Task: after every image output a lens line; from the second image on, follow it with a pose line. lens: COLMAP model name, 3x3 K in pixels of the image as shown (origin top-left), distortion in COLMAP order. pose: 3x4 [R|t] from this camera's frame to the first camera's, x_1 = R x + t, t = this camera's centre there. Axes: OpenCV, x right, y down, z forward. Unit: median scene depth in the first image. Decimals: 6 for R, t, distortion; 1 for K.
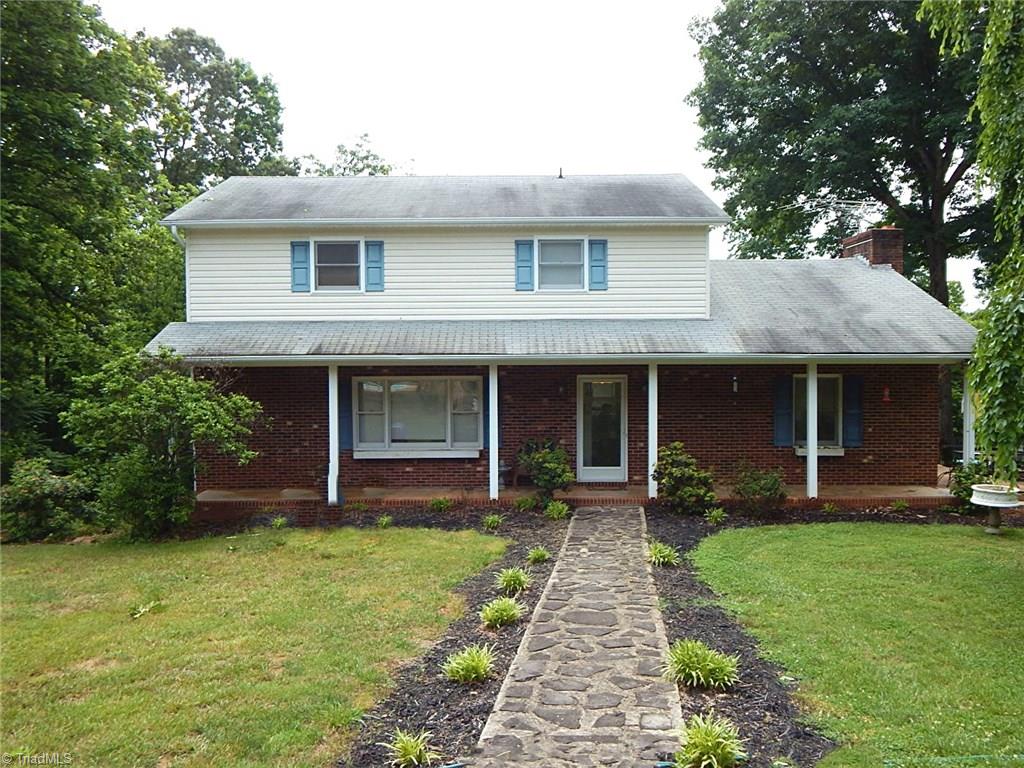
lens RADIAL K [[885.1, 0, 512.1], [0, 885.1, 379.5], [0, 0, 1]] dist [-0.032556, 0.009675]
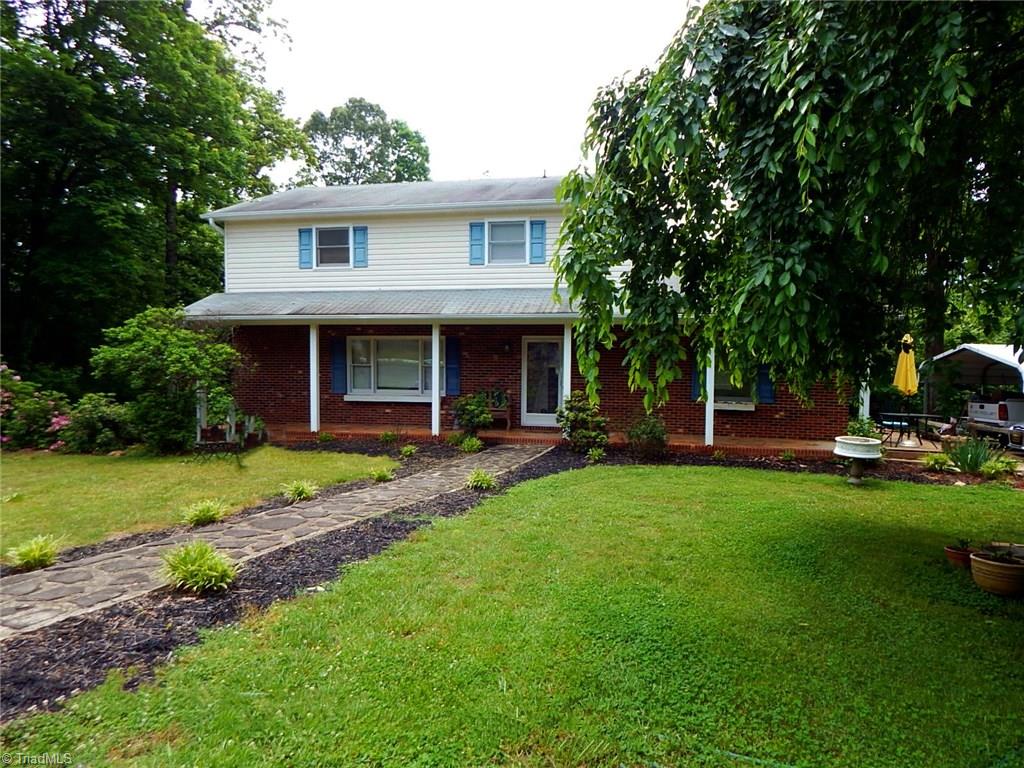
lens RADIAL K [[655.6, 0, 512.0], [0, 655.6, 384.0], [0, 0, 1]] dist [0.000405, 0.001223]
pose [[0.978108, 0.022143, -0.206918, 0.249864], [-0.016614, 0.999458, 0.028418, 0.035210], [0.207435, -0.024358, 0.977946, 0.135225]]
